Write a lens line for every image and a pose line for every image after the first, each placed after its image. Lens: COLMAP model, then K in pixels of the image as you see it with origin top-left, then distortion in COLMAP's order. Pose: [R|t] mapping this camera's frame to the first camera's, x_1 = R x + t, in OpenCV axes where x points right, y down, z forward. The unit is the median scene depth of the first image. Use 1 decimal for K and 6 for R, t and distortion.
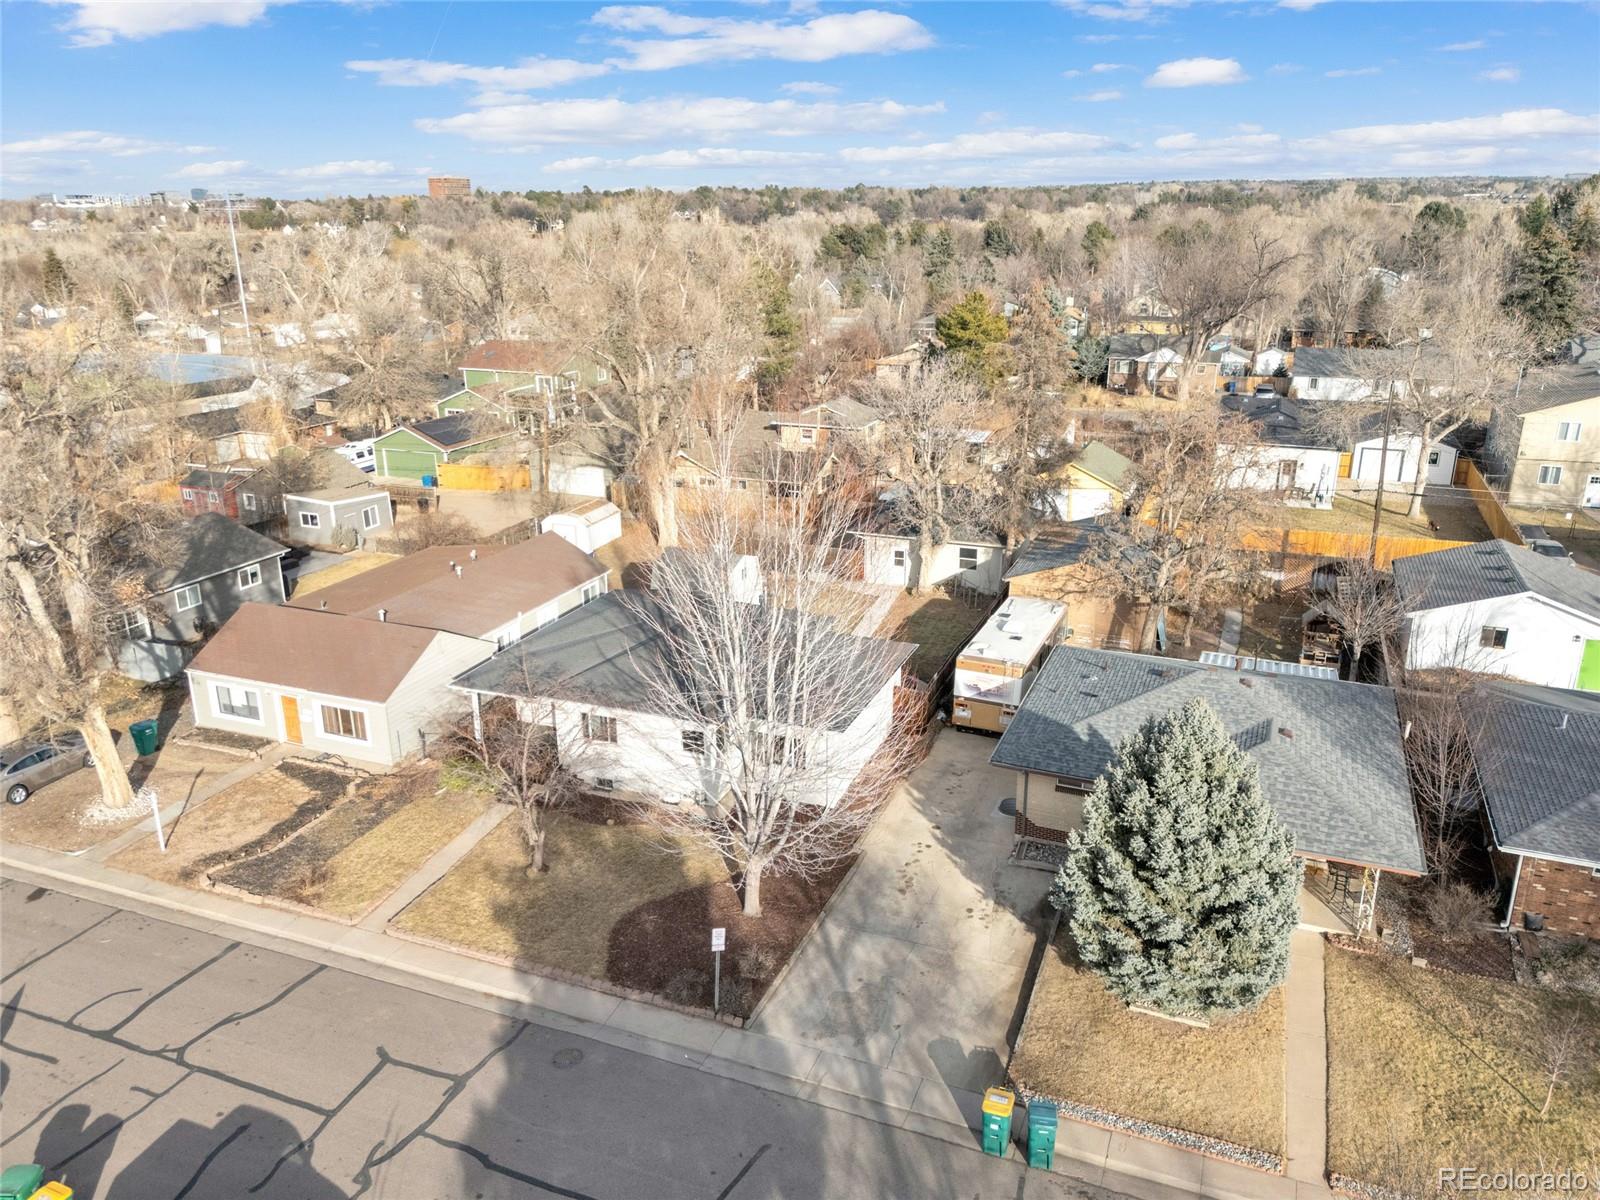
lens RADIAL K [[1174.1, 0, 798.7], [0, 1174.1, 597.6], [0, 0, 1]] dist [0.060774, -0.049299]
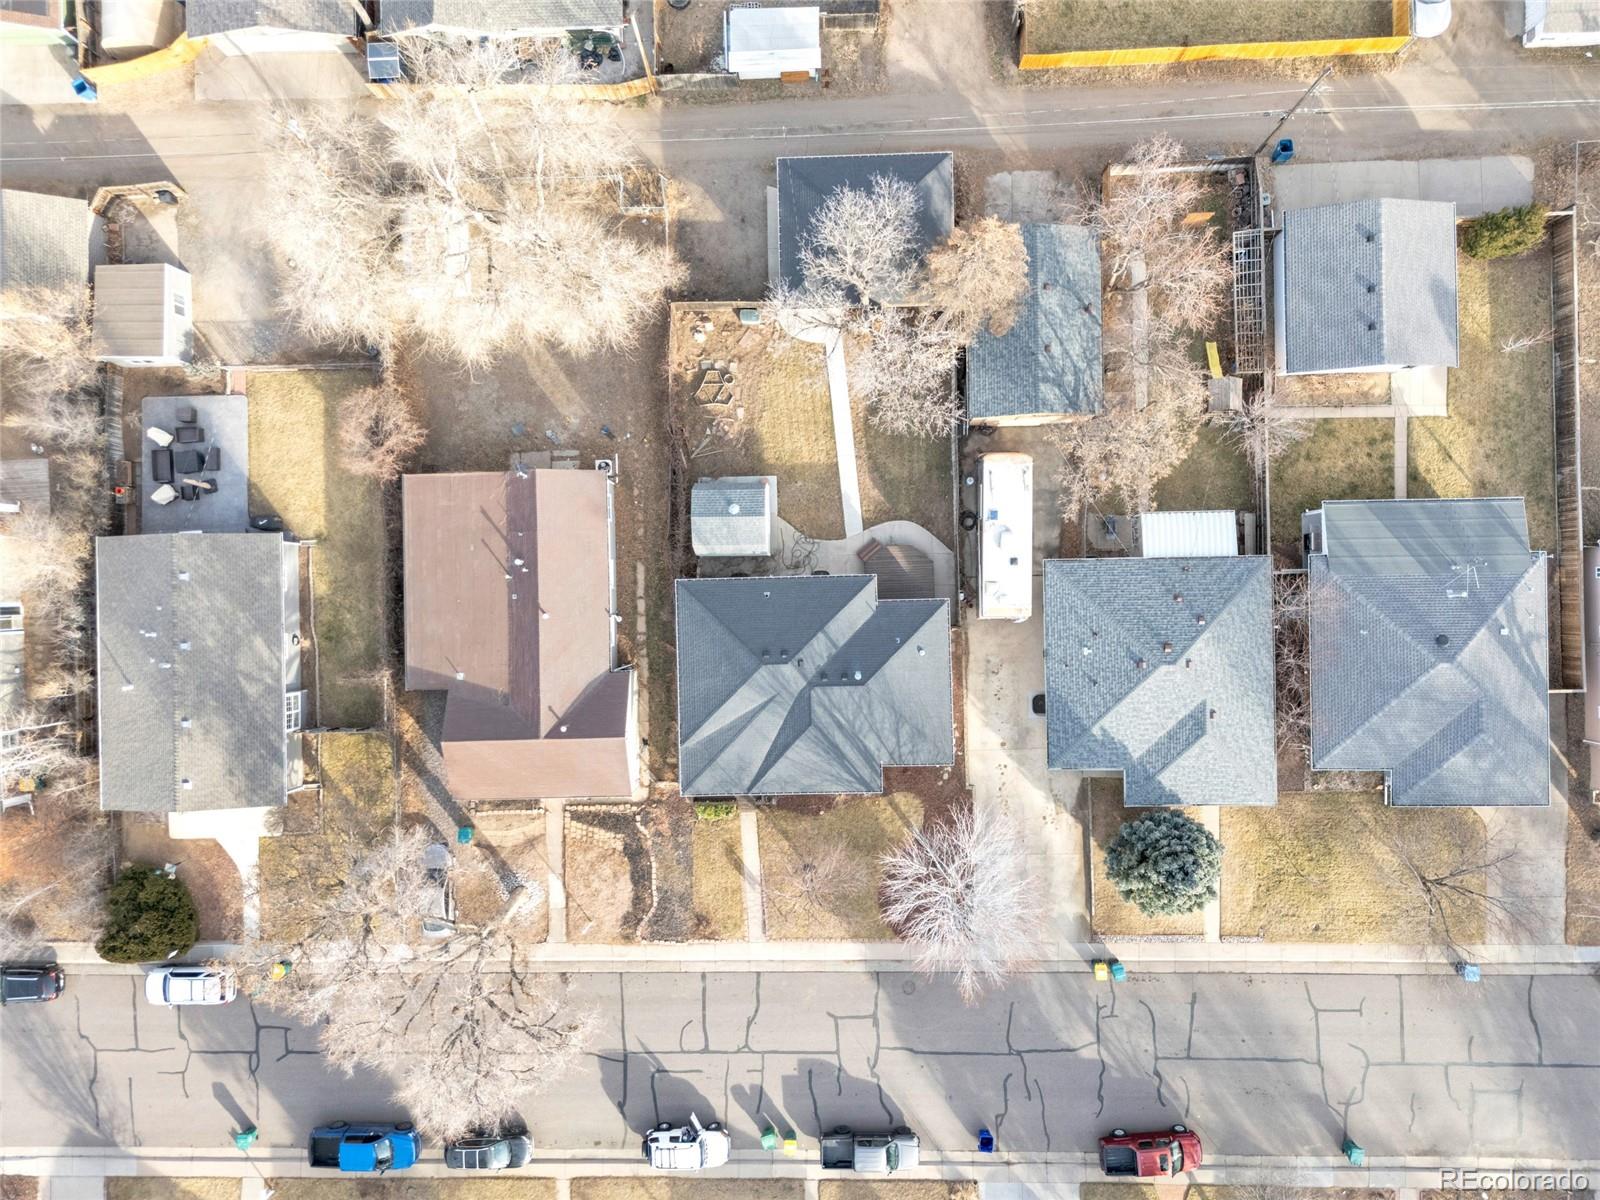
lens RADIAL K [[1162.9, 0, 798.3], [0, 1162.9, 606.0], [0, 0, 1]] dist [0.079752, -0.069264]
pose [[0.918302, -0.395033, -0.025890, -0.029614], [0.151596, 0.290483, 0.944795, -1.392698], [-0.365705, -0.871532, 0.326636, 0.688527]]
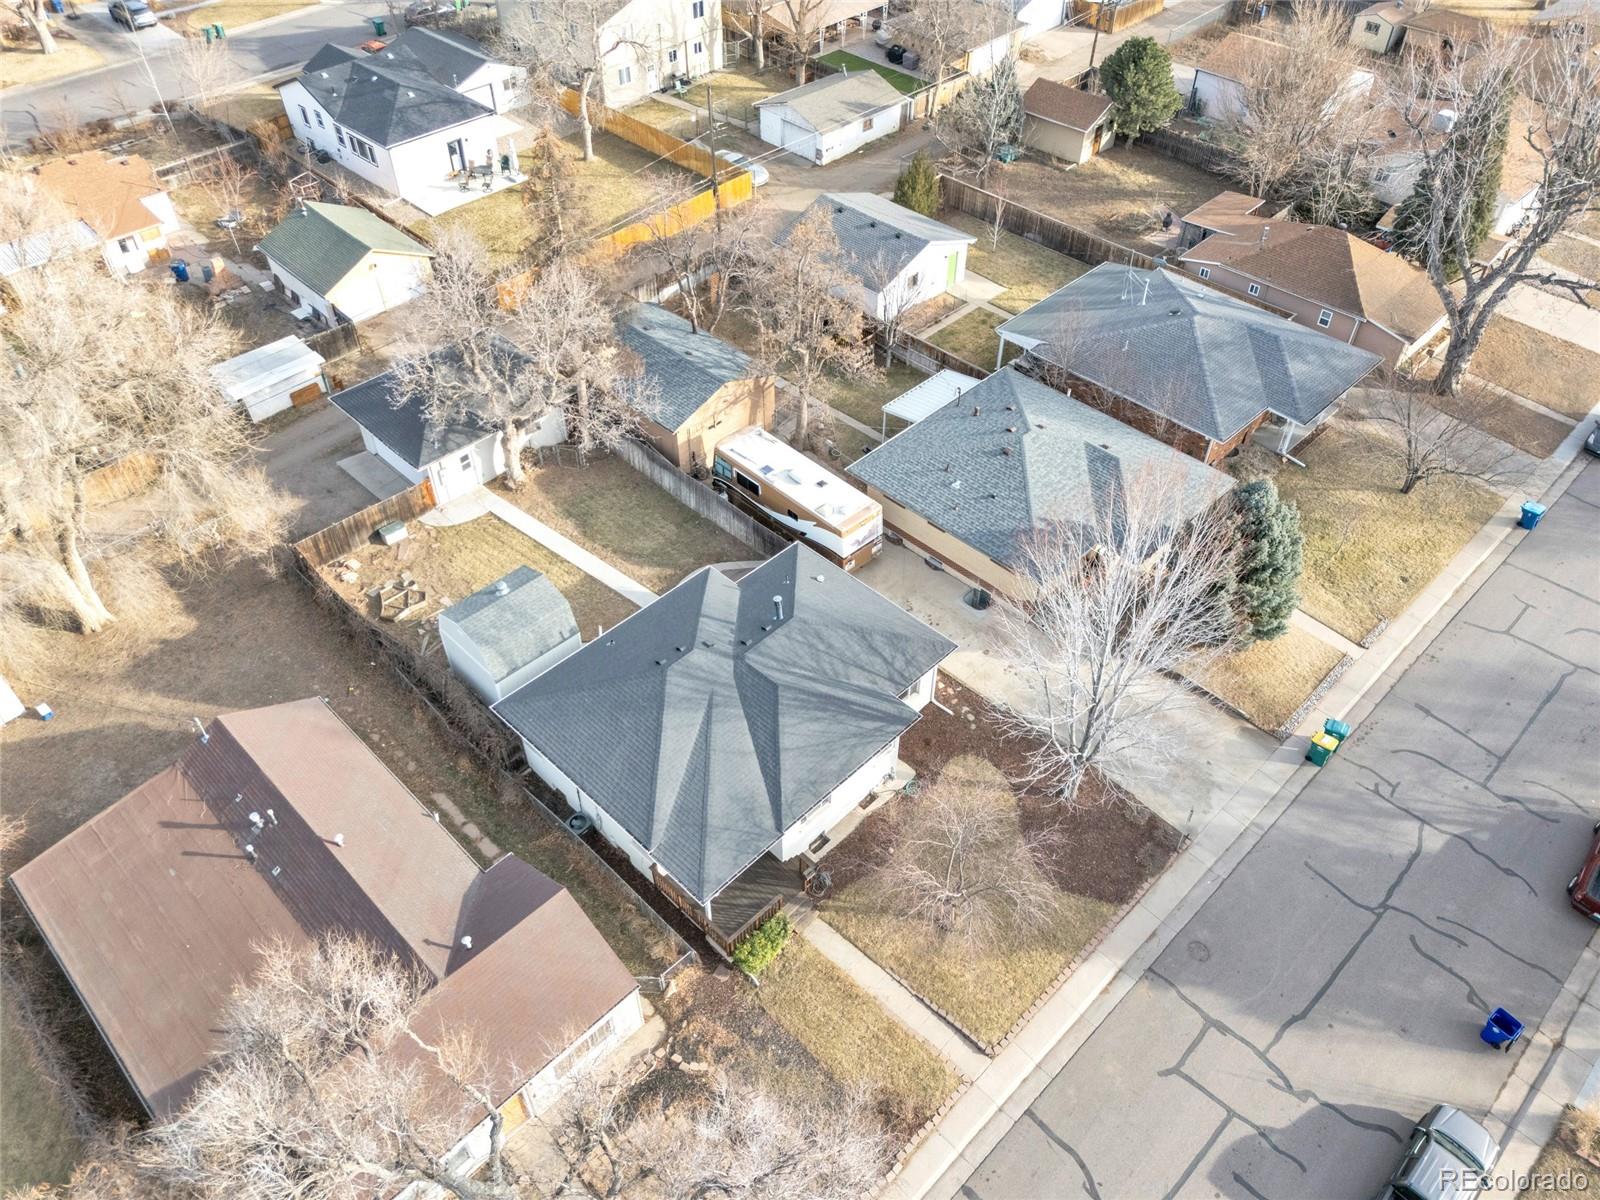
lens RADIAL K [[1162.9, 0, 798.3], [0, 1162.9, 606.0], [0, 0, 1]] dist [0.079752, -0.069264]
pose [[0.389062, -0.643842, 0.658862, -0.718052], [0.290244, 0.764458, 0.575640, -0.593067], [-0.874294, -0.032729, 0.484293, 0.531162]]
